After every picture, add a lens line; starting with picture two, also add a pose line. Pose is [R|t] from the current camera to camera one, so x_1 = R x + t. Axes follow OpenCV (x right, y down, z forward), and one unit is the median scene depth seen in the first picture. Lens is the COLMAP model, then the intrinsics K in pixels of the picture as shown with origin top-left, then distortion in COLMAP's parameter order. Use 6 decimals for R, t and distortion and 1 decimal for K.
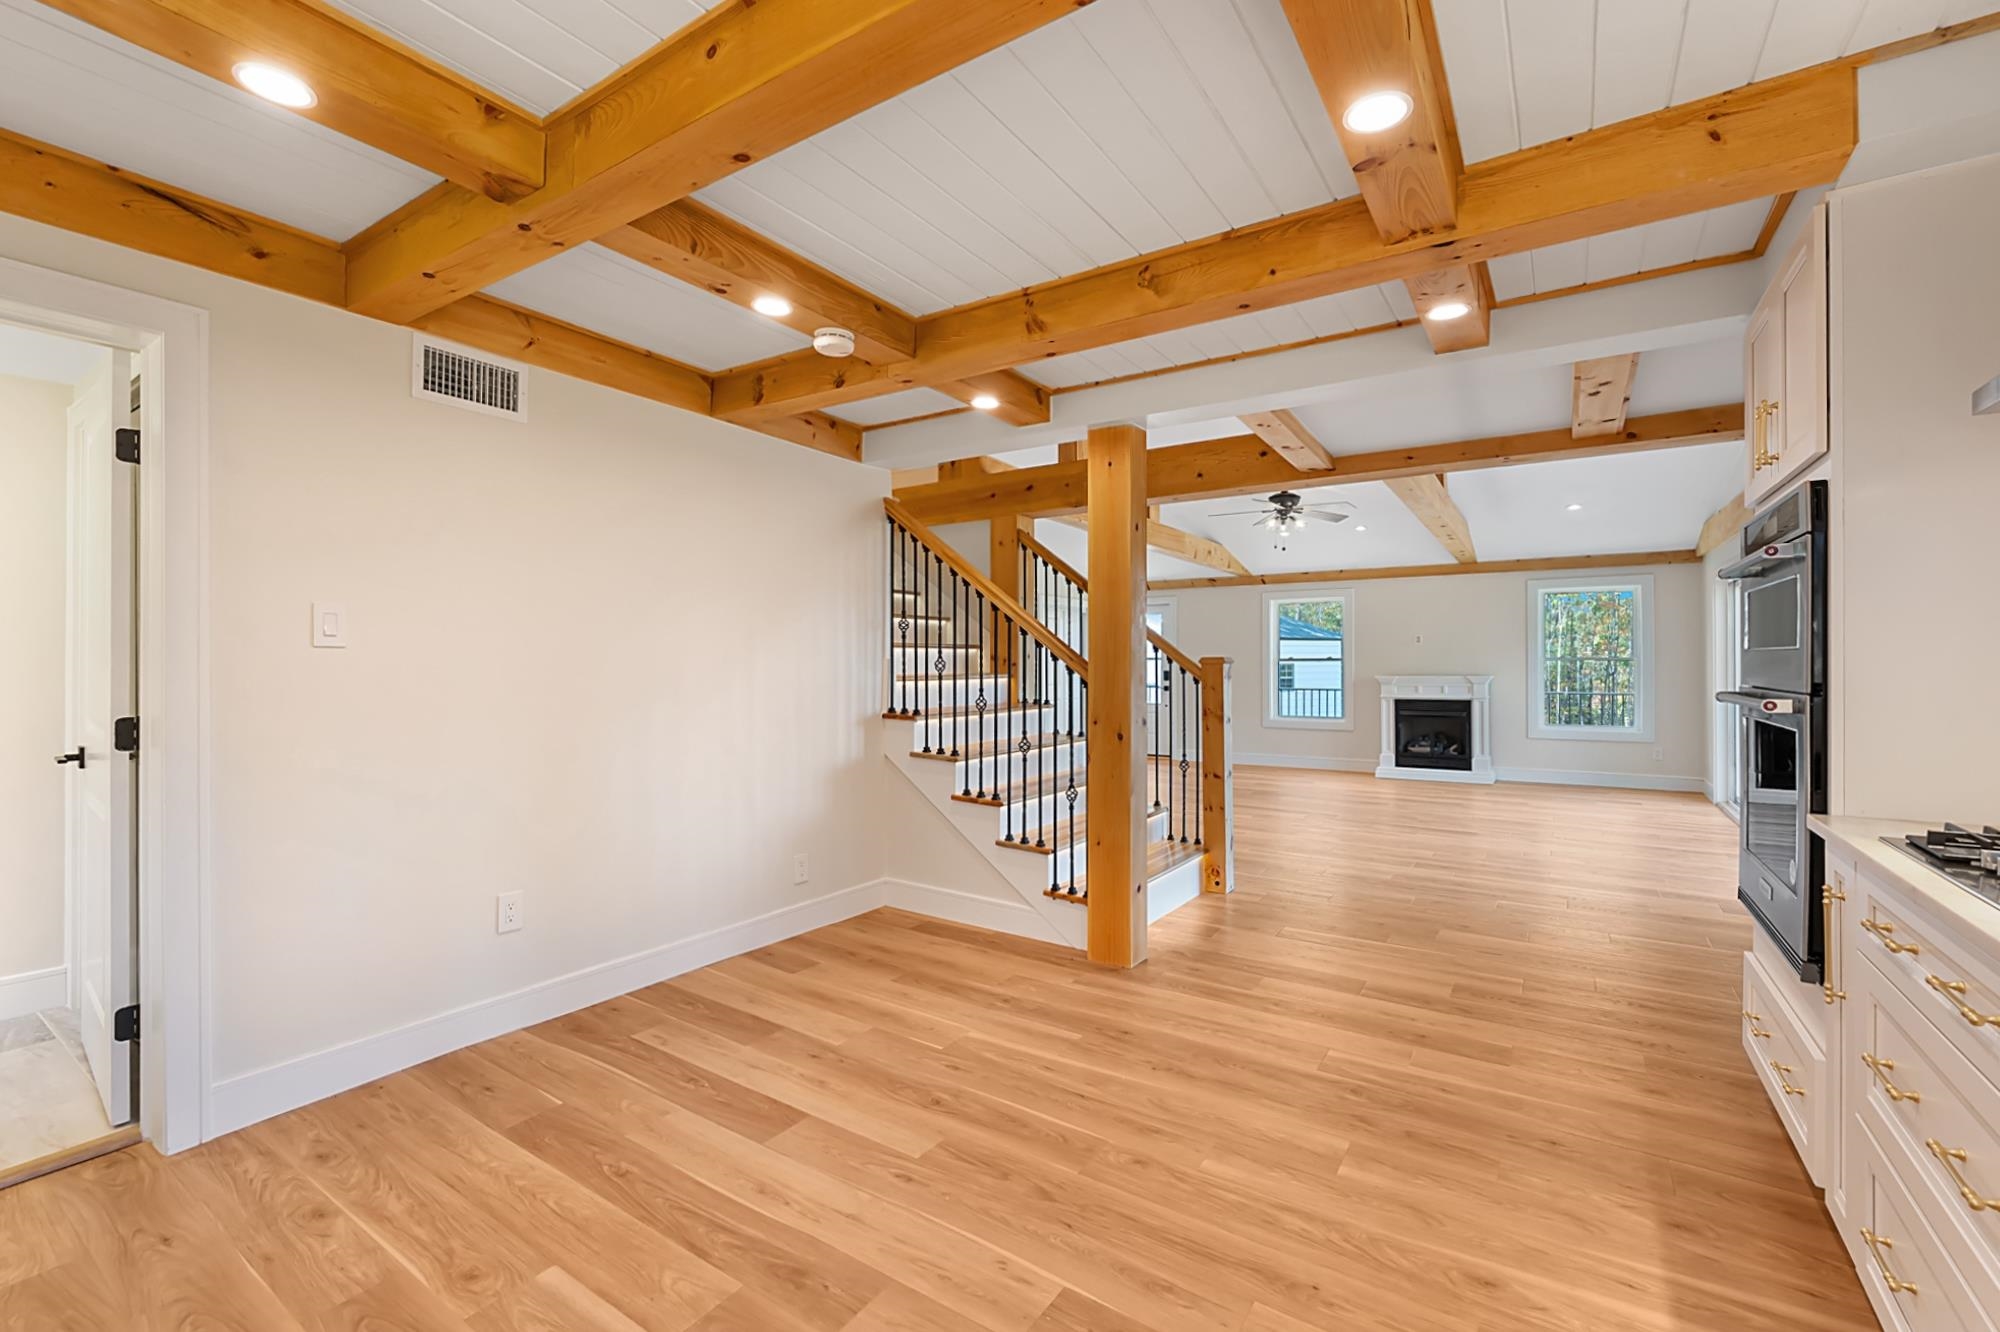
lens RADIAL K [[847.8, 0, 1000.0], [0, 847.8, 662.3], [0, 0, 1]] dist [-0.002513, -0.000114]
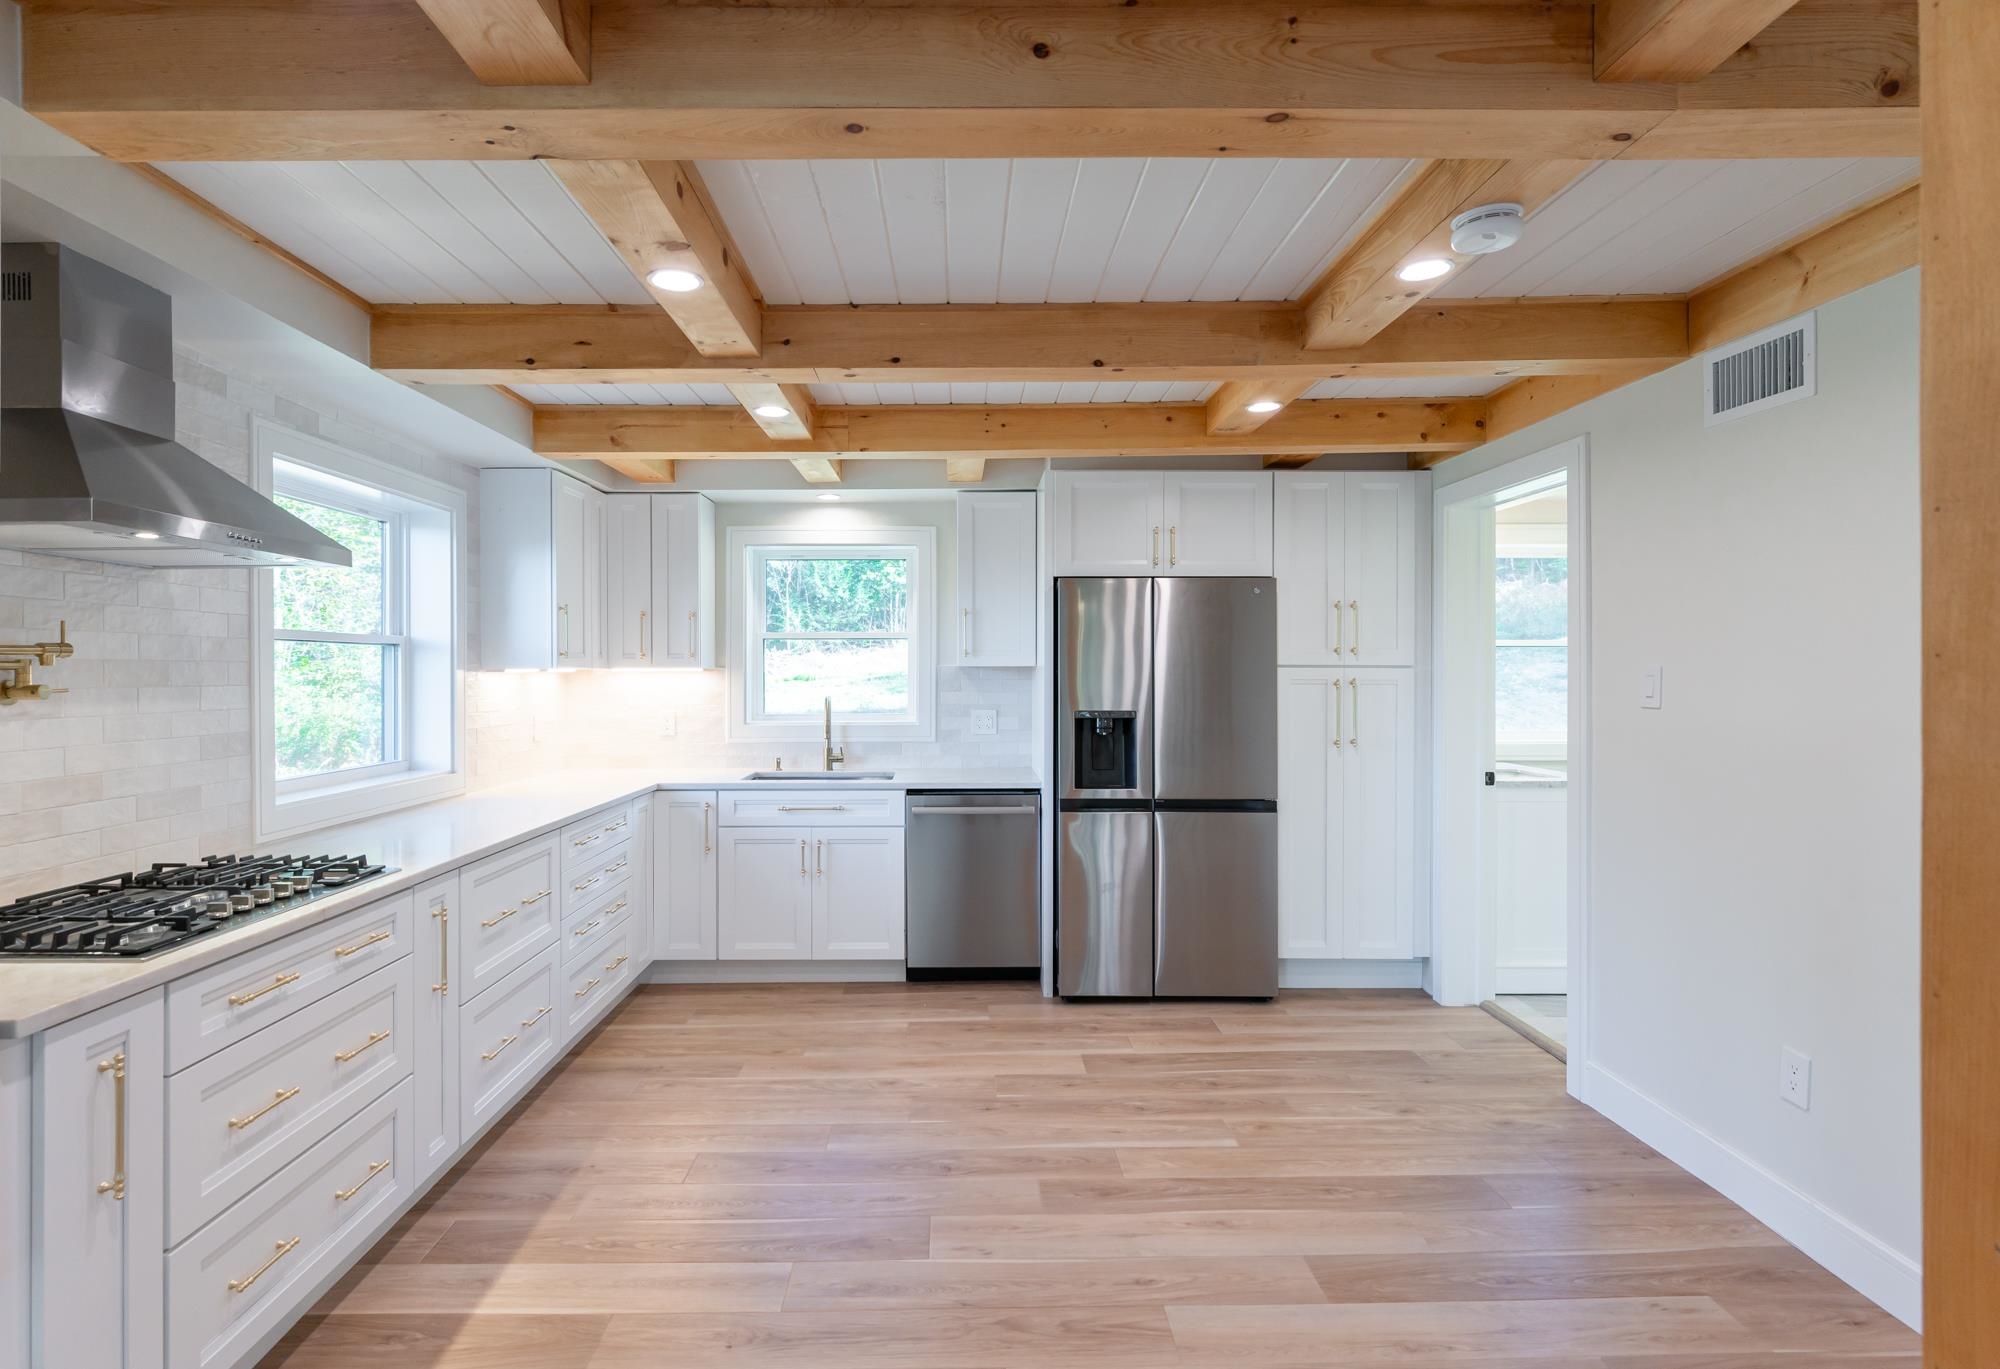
lens RADIAL K [[984.9, 0, 960.2], [0, 984.9, 668.6], [0, 0, 1]] dist [-0.004092, -0.000085]
pose [[-0.828160, 0.003493, -0.560481, 0.545915], [0.004005, 0.999992, 0.000315, -0.067093], [0.560477, -0.001984, -0.828168, 1.452514]]
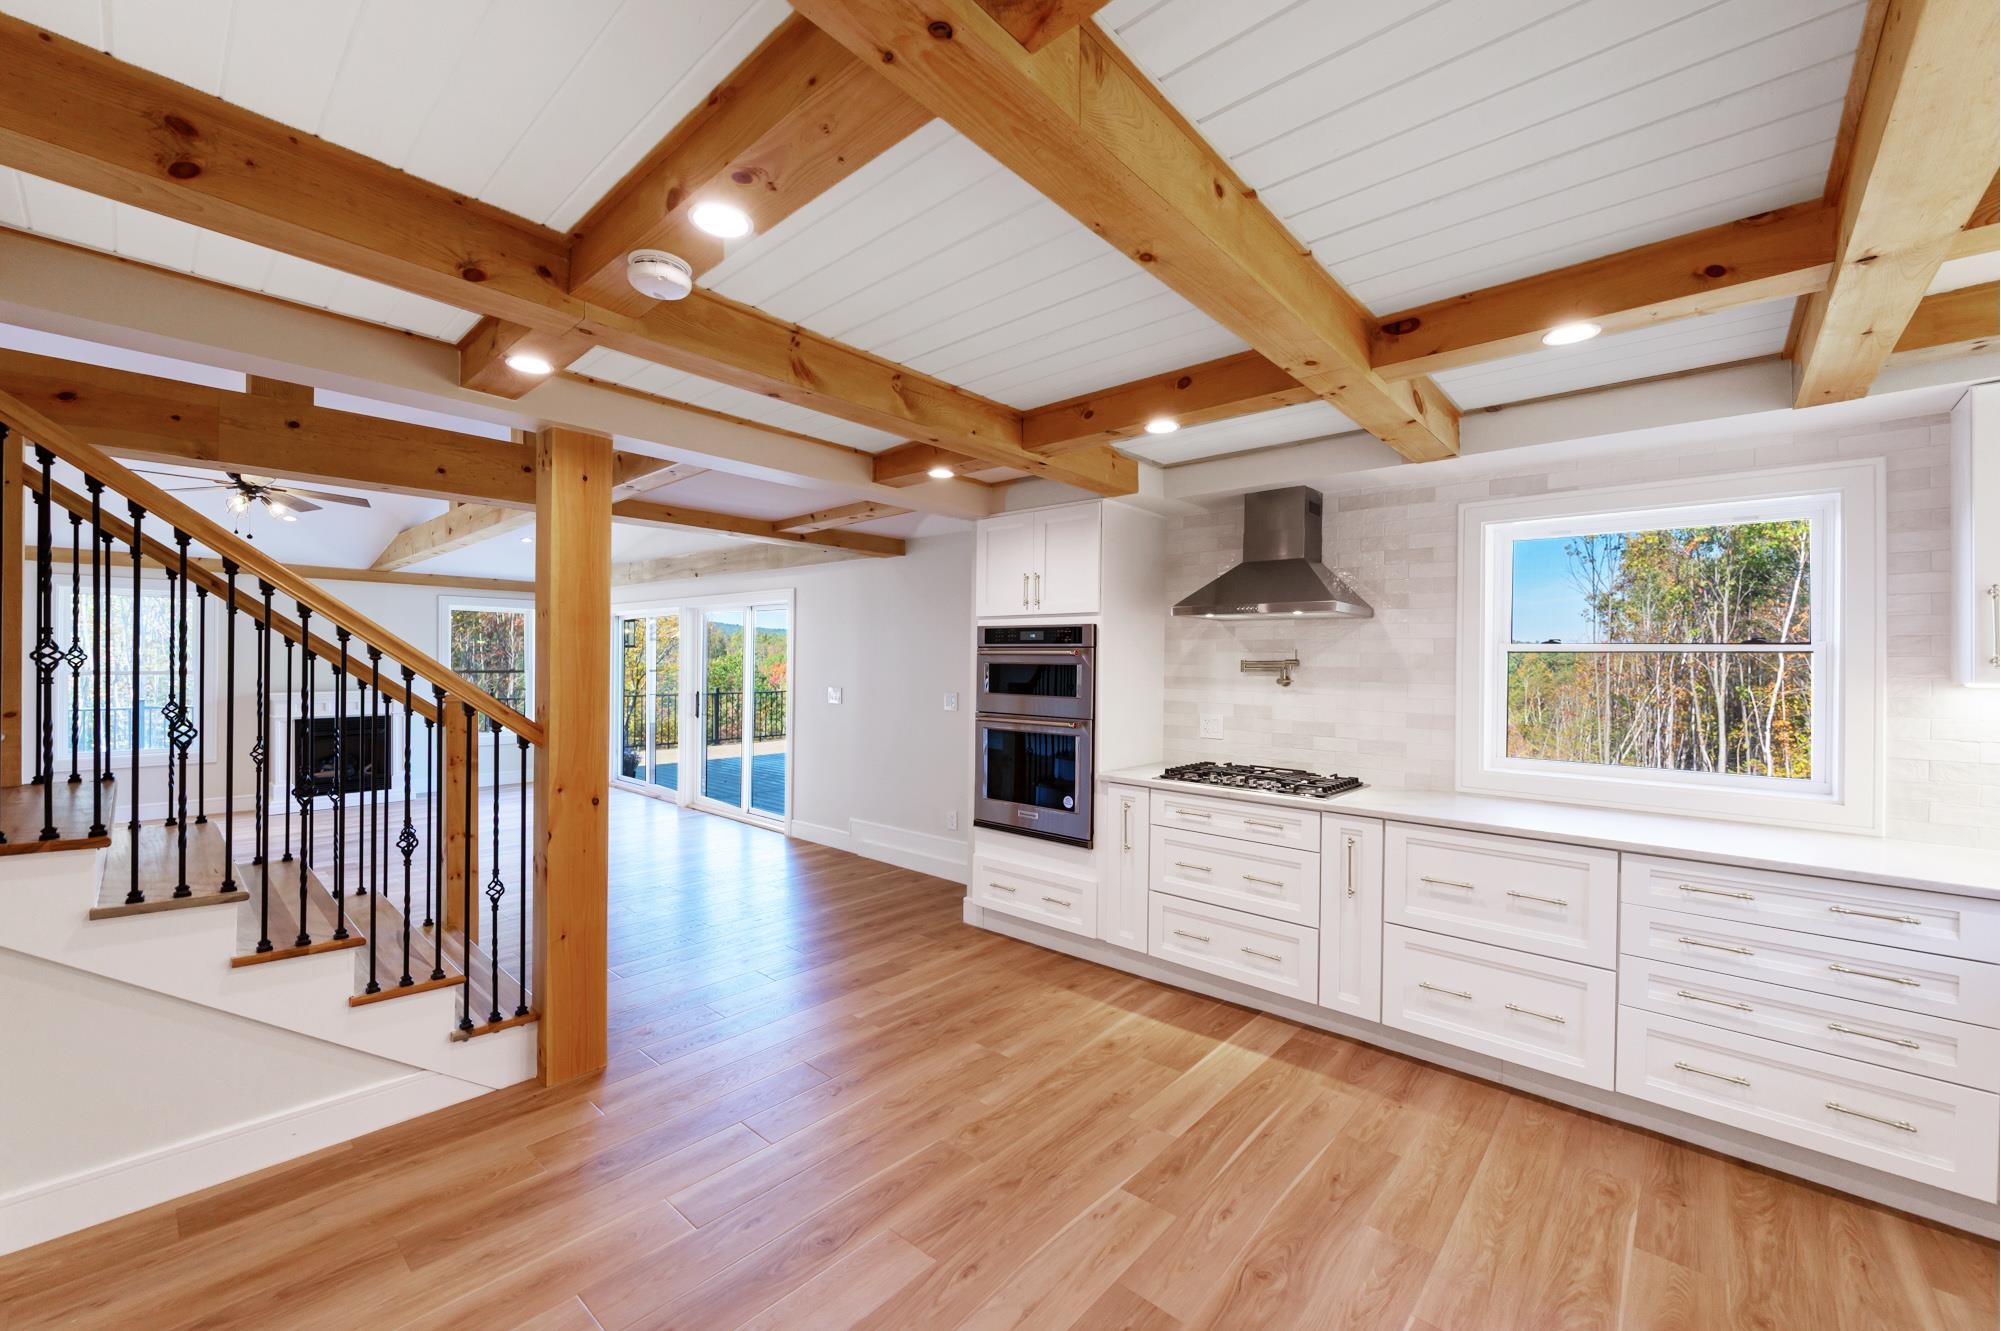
lens RADIAL K [[794.2, 0, 993.6], [0, 794.2, 661.5], [0, 0, 1]] dist [-0.004629, 0.000066]
pose [[0.146350, 0.002473, 0.989230, -0.823188], [-0.011206, 0.999937, -0.000842, -0.079585], [-0.989169, -0.010963, 0.146369, 0.681536]]
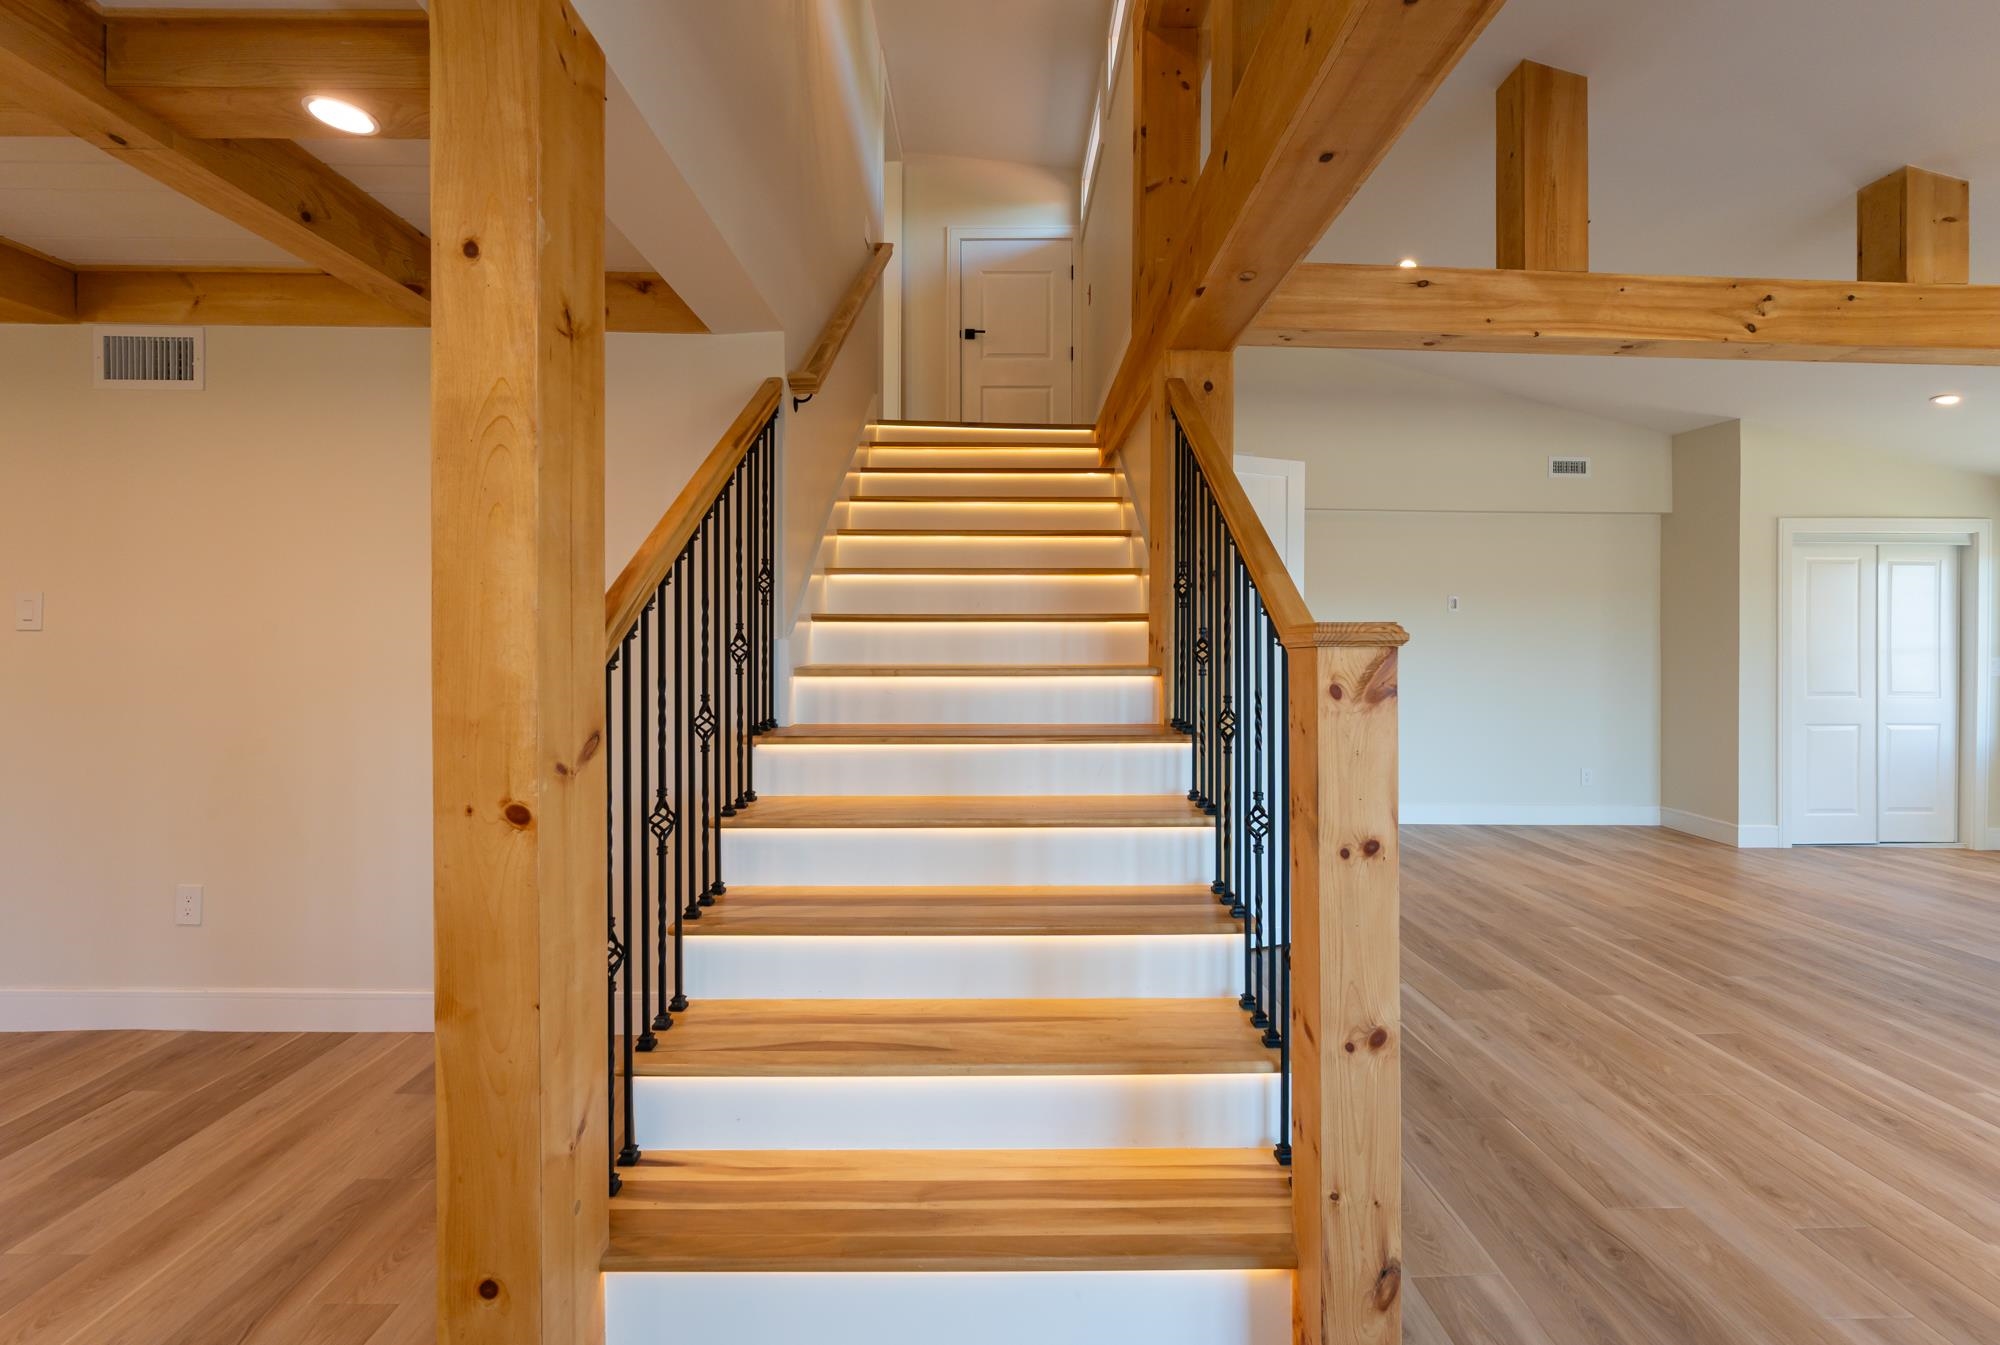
lens RADIAL K [[816.7, 0, 1009.9], [0, 816.7, 657.9], [0, 0, 1]] dist [-0.004504, 0.000290]
pose [[0.568737, 0.009365, -0.822466, 0.788555], [-0.001854, 0.999947, 0.010104, 0.004353], [0.822517, -0.004222, 0.568724, 1.391571]]
